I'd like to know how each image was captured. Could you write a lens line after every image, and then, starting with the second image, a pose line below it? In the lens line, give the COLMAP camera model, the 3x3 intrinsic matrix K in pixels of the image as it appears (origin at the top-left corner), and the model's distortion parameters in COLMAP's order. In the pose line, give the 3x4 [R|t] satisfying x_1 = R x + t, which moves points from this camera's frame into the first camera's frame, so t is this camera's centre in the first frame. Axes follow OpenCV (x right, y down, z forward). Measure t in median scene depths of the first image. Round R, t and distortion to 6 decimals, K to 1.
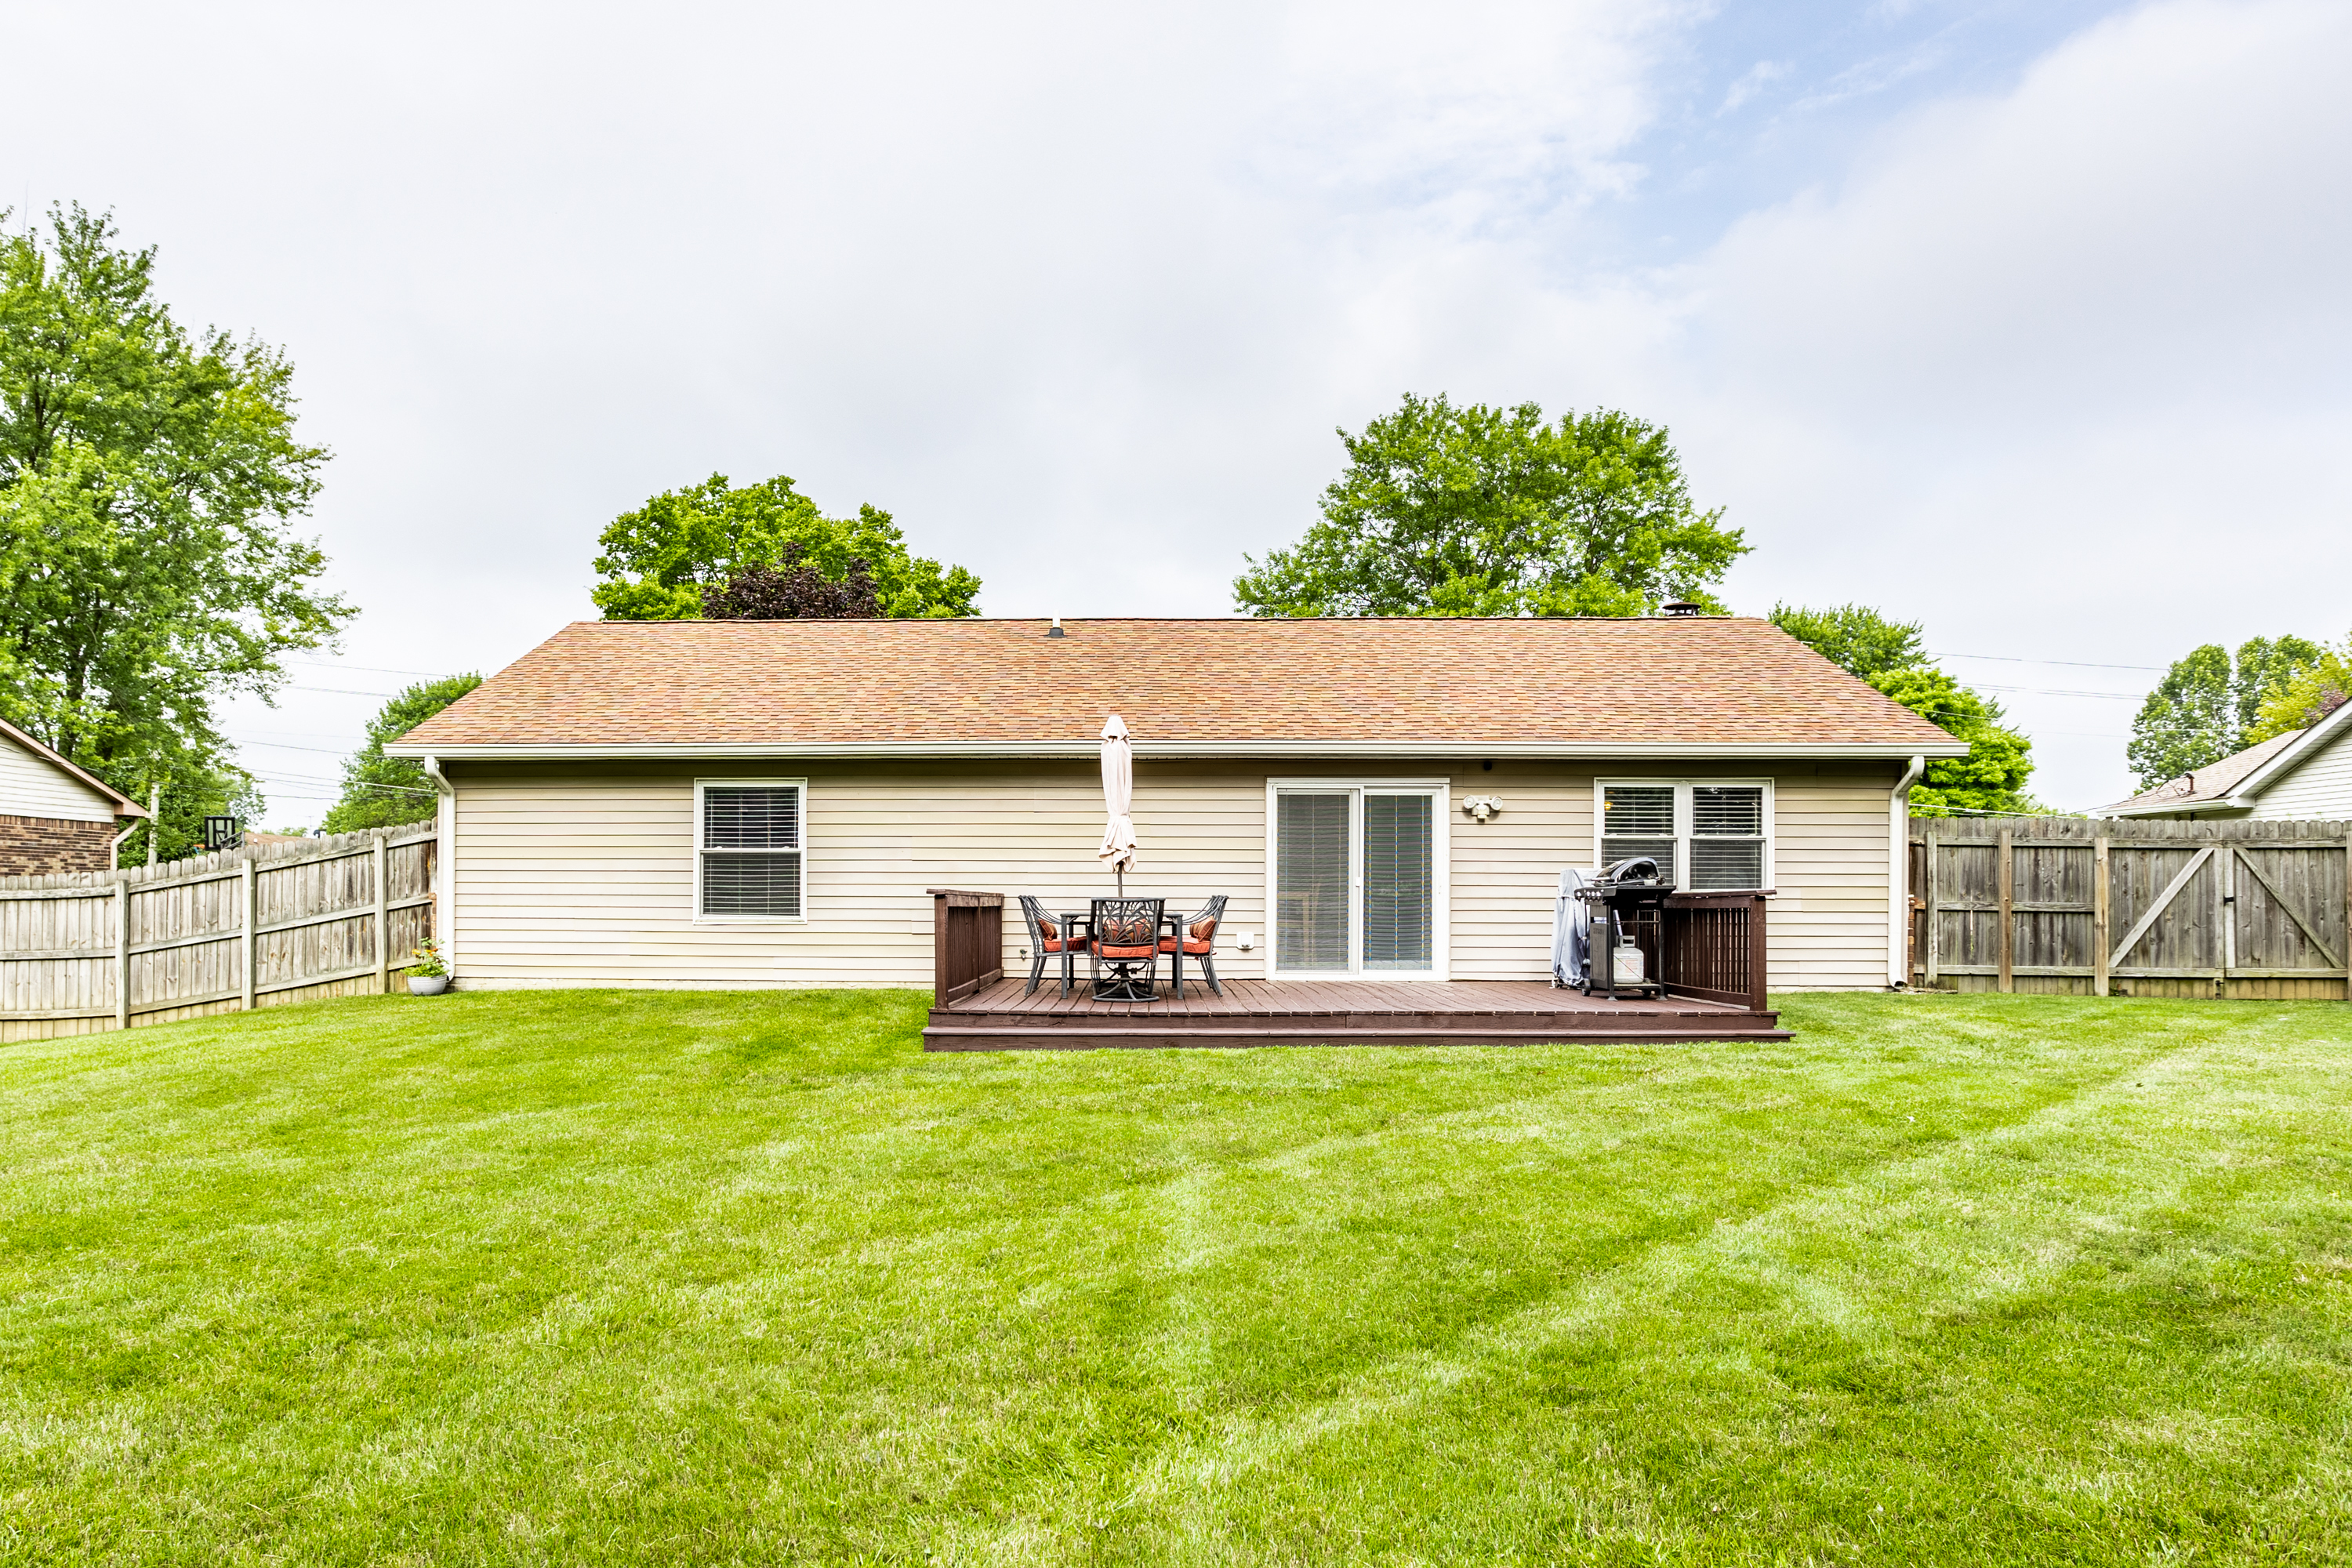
lens RADIAL K [[1388.7, 0, 1073.4], [0, 1388.7, 781.7], [0, 0, 1]] dist [-0.075878, 0.086646]
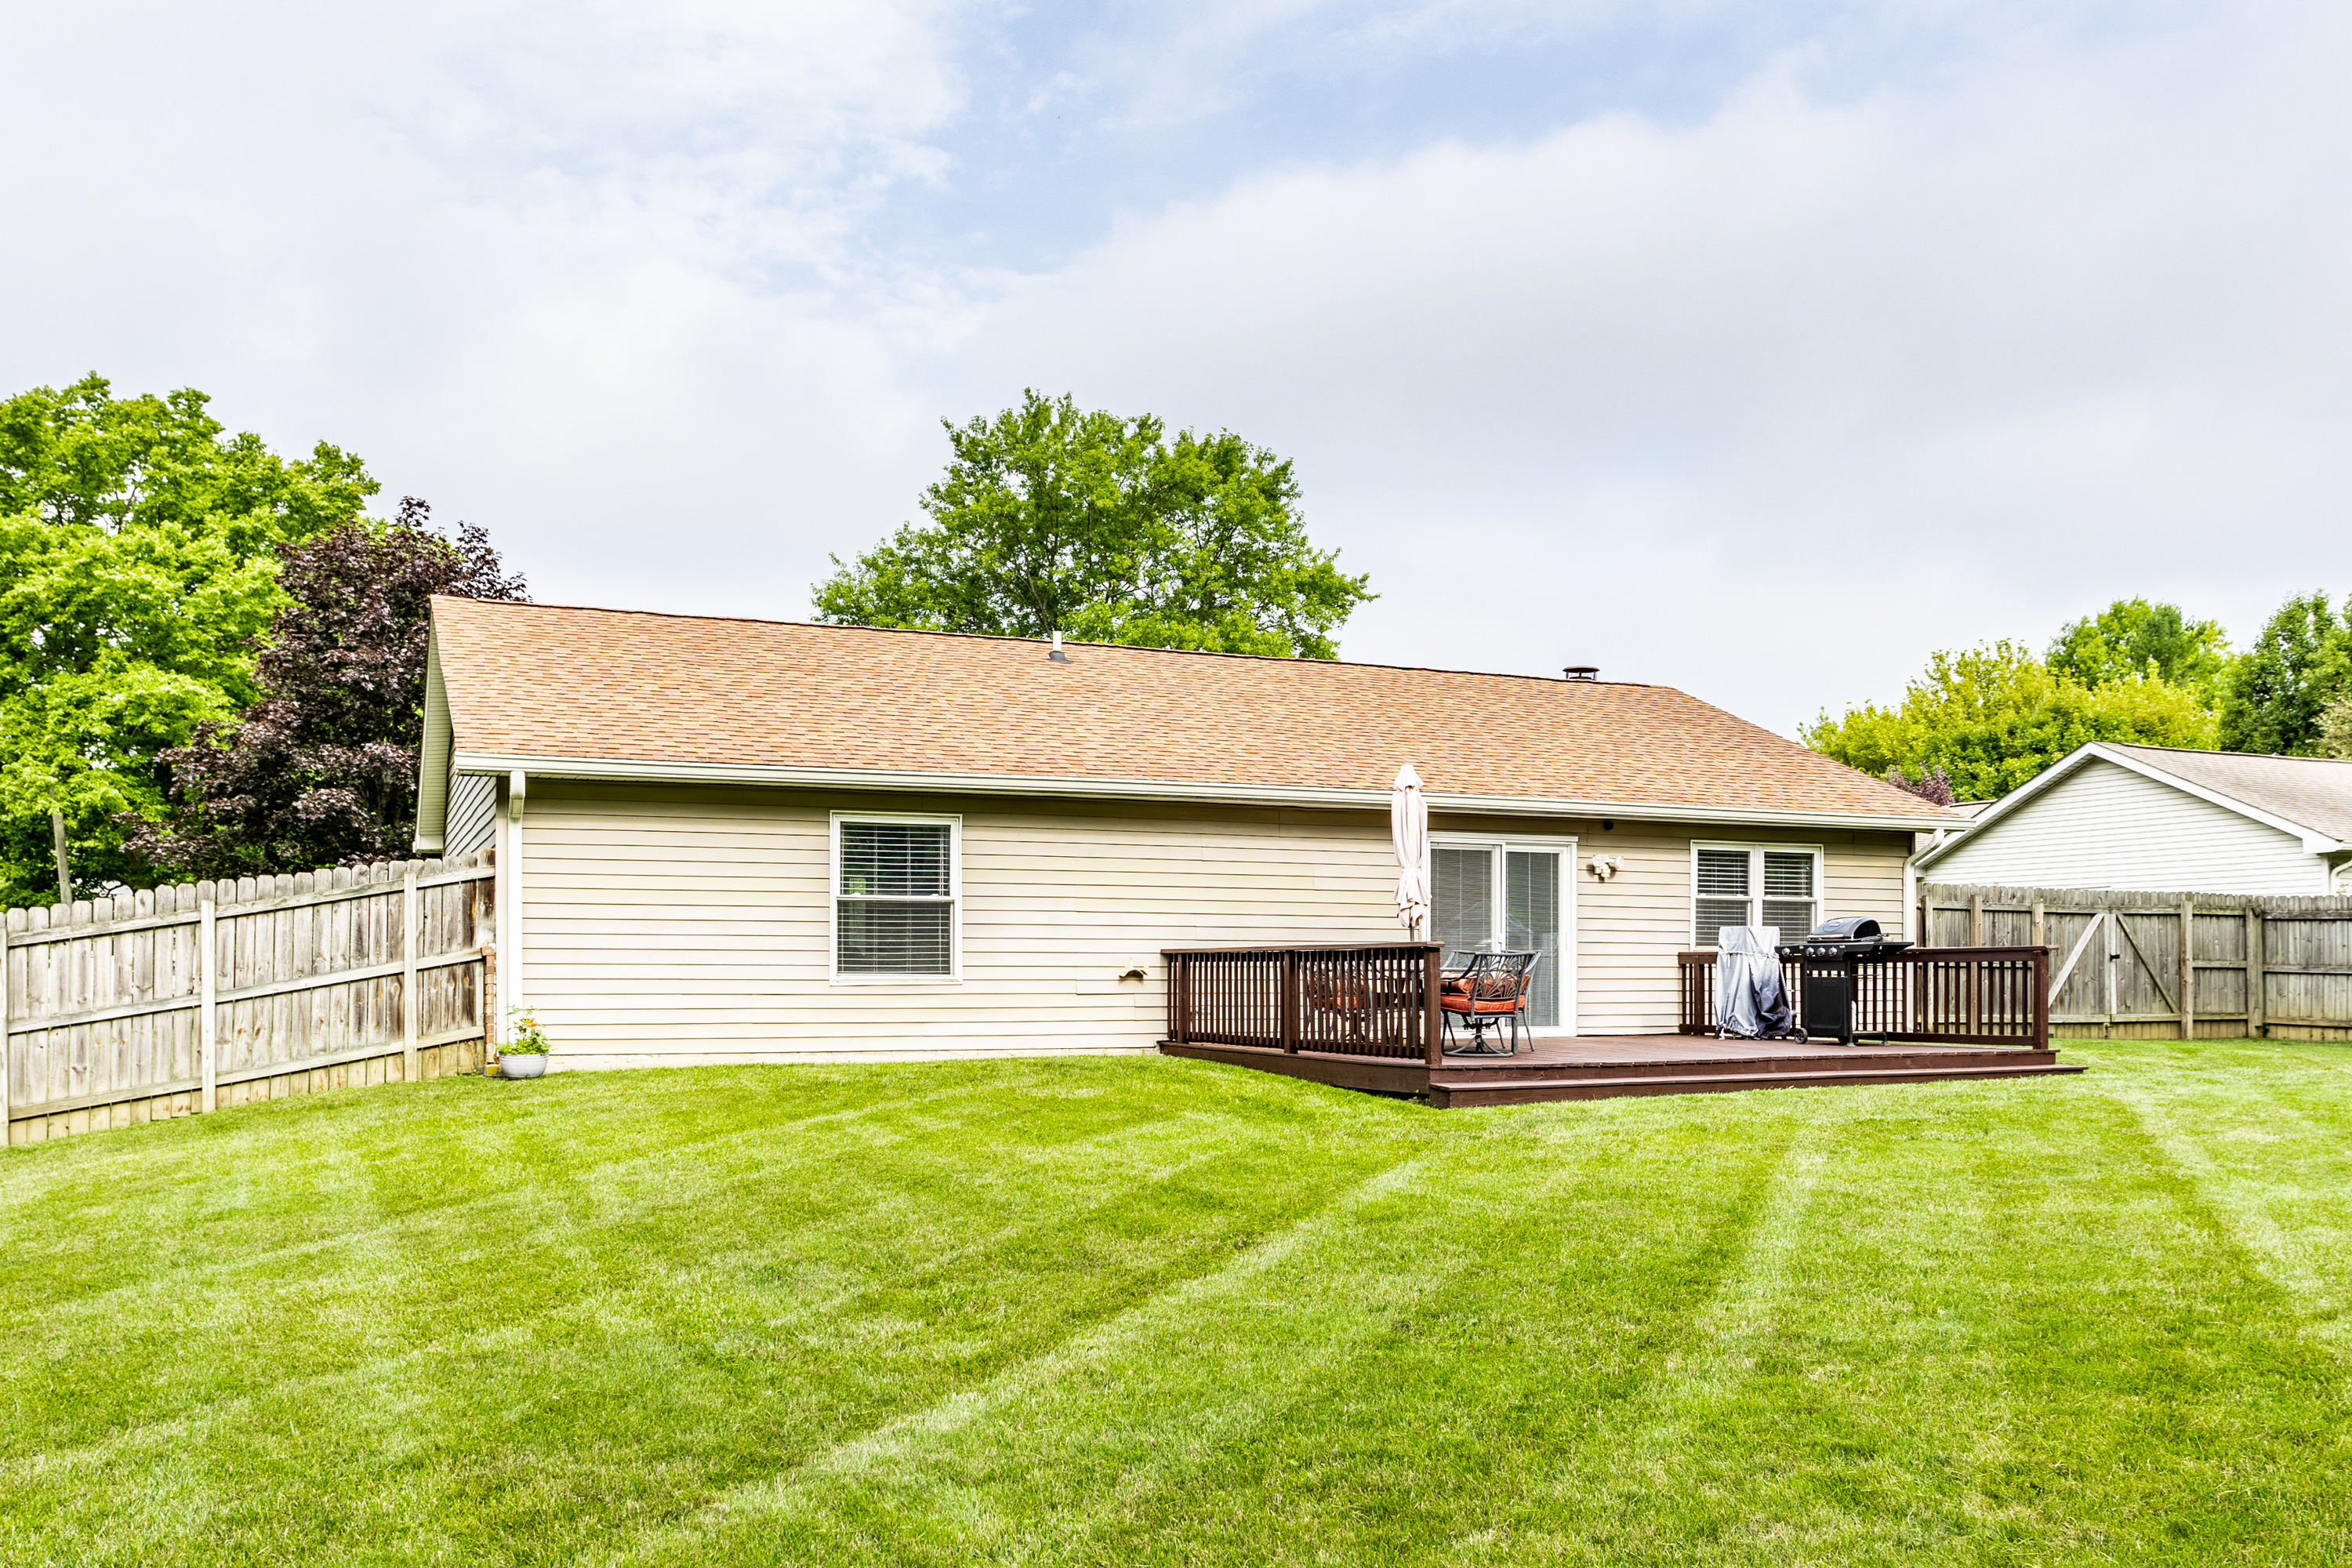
lens RADIAL K [[1631.8, 0, 1176.0], [0, 1631.8, 784.0], [0, 0, 1]] dist [-0.009312, 0.006206]
pose [[0.926524, 0.040408, 0.374059, -0.449675], [-0.030861, 0.999028, -0.031479, 0.005821], [-0.374967, 0.017622, 0.926870, -0.003242]]
